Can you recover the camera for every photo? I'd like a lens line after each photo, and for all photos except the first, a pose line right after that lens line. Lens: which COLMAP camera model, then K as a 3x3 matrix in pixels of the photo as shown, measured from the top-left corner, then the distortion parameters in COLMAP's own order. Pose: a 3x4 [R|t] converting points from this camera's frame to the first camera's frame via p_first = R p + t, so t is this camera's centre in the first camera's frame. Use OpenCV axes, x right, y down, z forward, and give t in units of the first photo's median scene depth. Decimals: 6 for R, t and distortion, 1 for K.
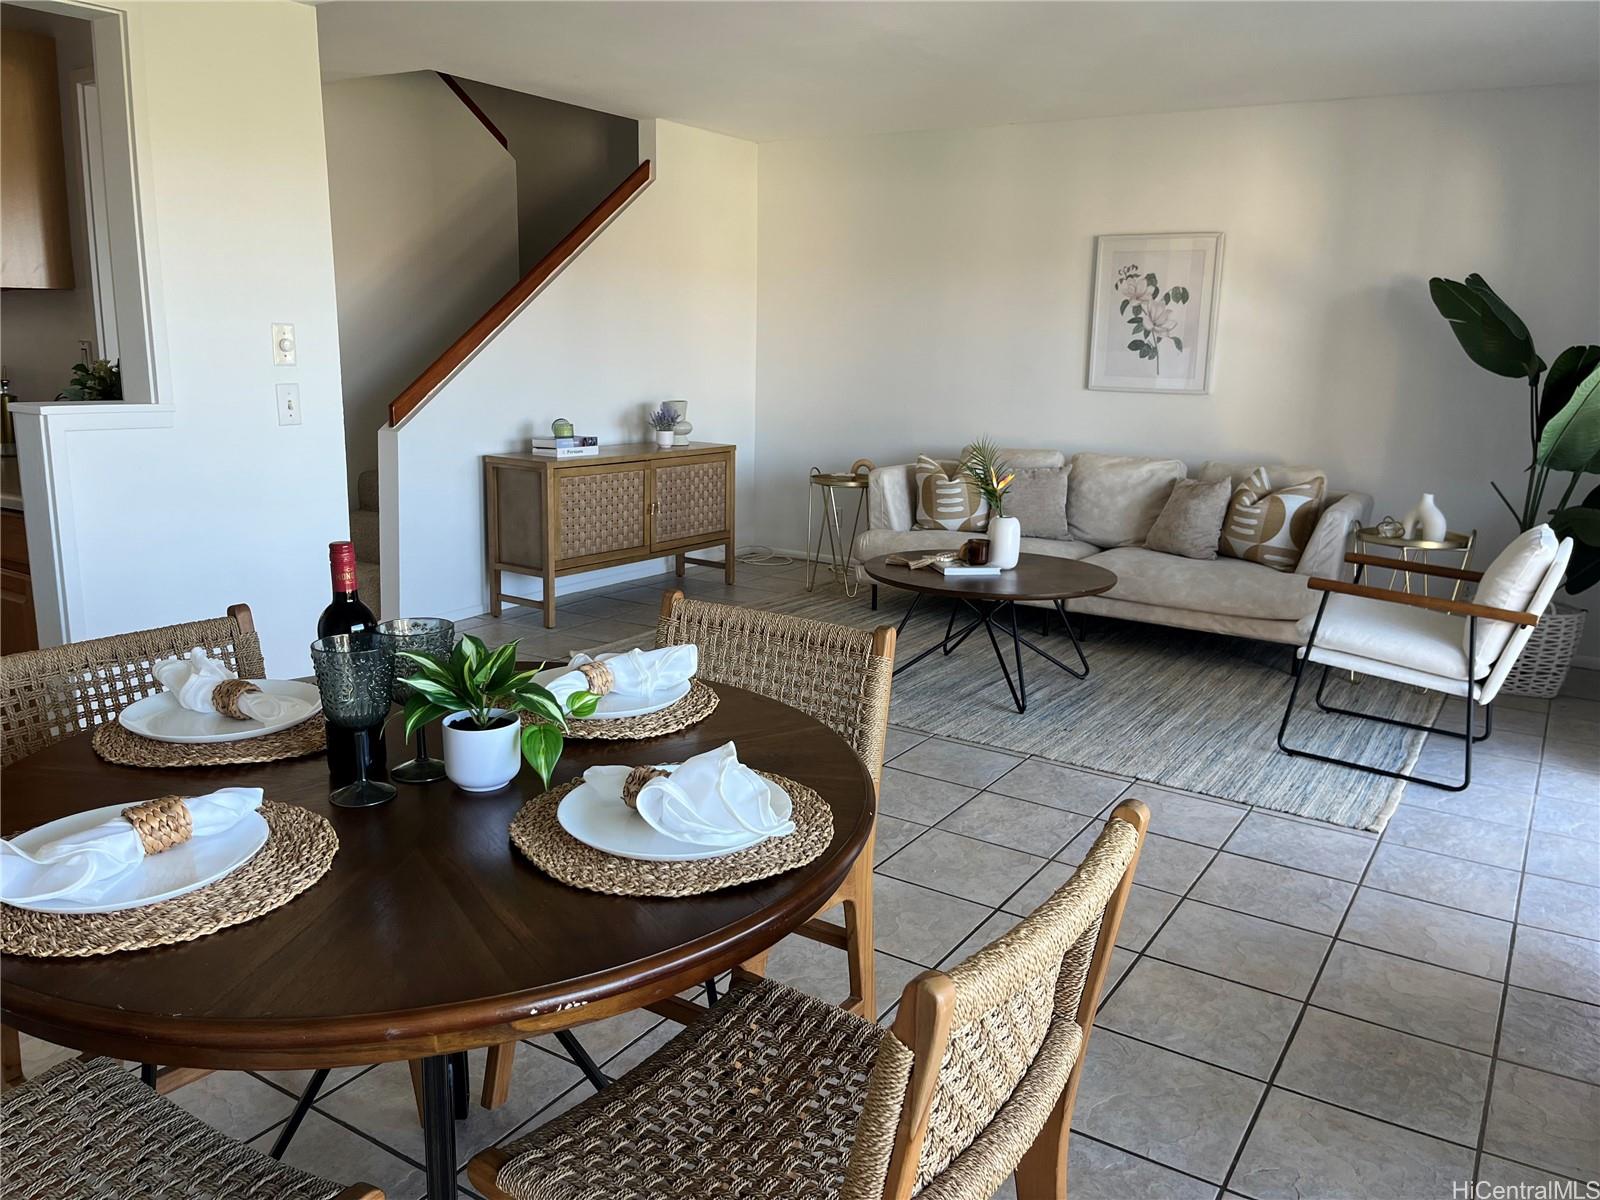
lens RADIAL K [[1212.7, 0, 800.0], [0, 1212.7, 600.0], [0, 0, 1]] dist [0.007353, 0.090934]
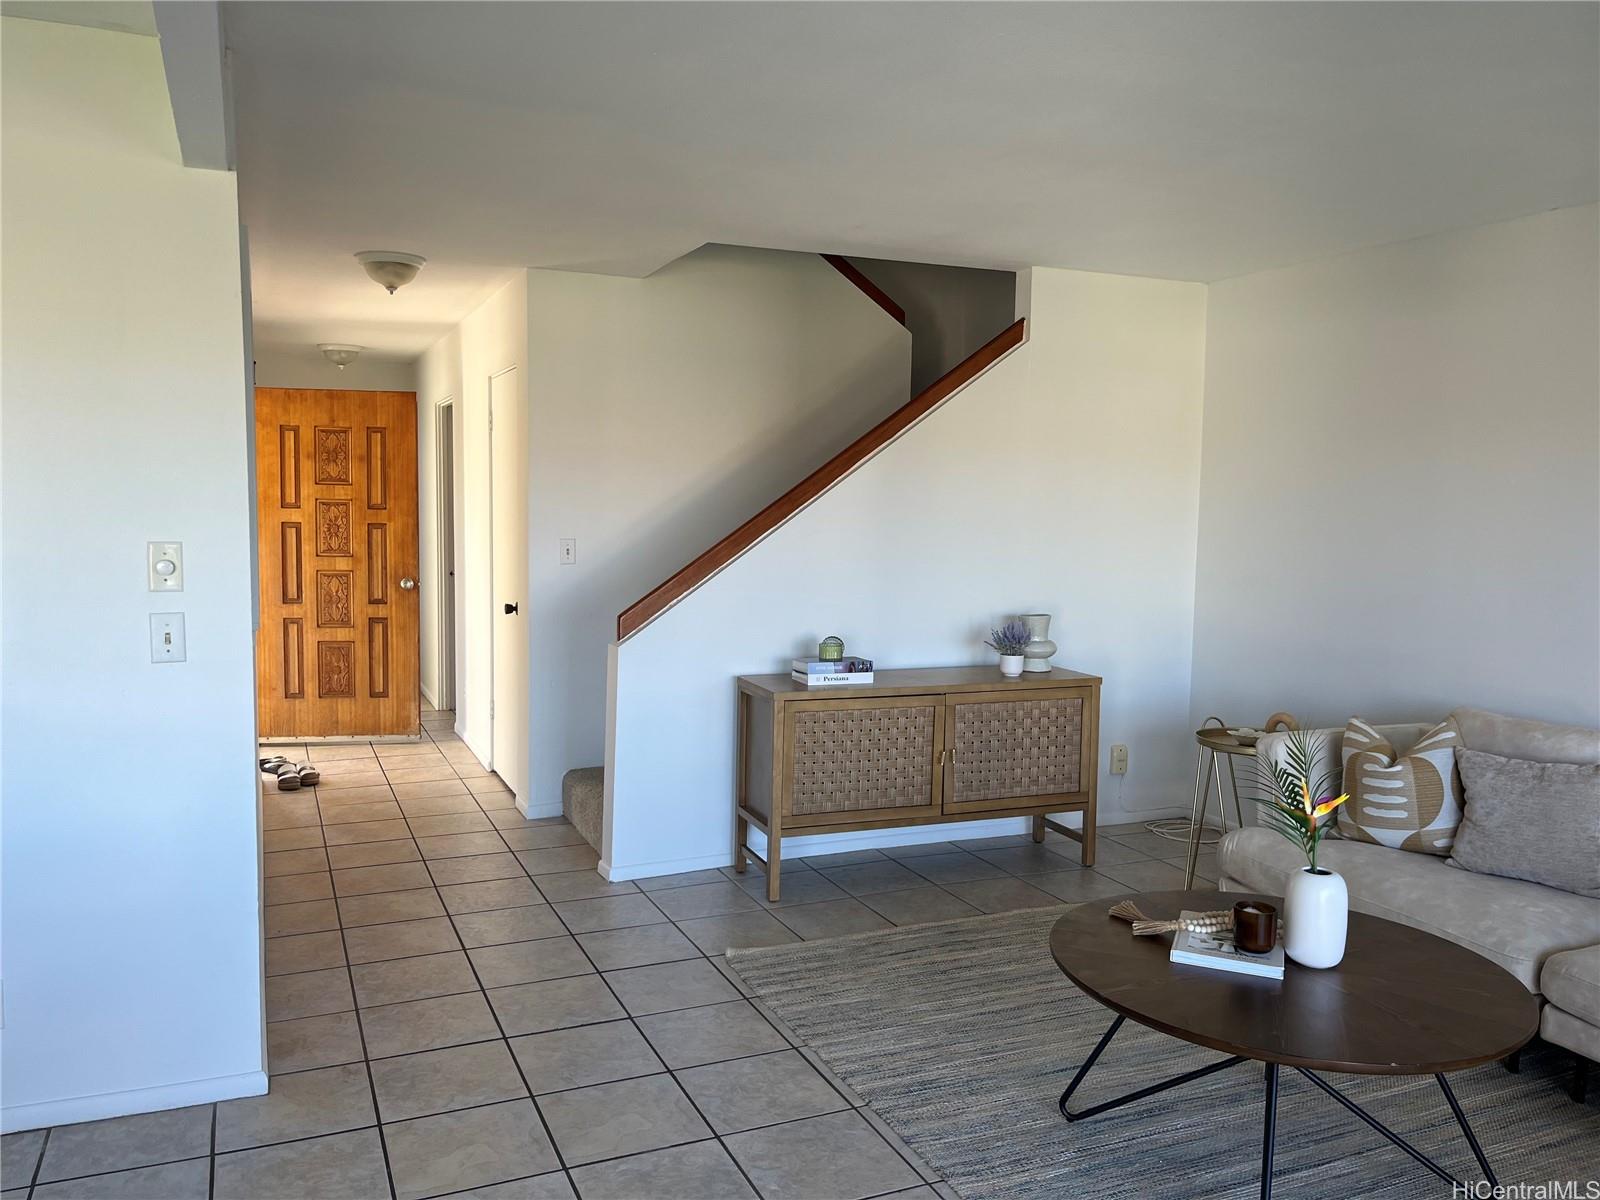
lens RADIAL K [[1212.7, 0, 800.0], [0, 1212.7, 600.0], [0, 0, 1]] dist [0.007353, 0.090934]
pose [[0.835244, 0.040766, -0.548366, 0.207711], [-0.116990, 0.987591, -0.104776, -0.079636], [0.537290, 0.151667, 0.829648, 0.296724]]
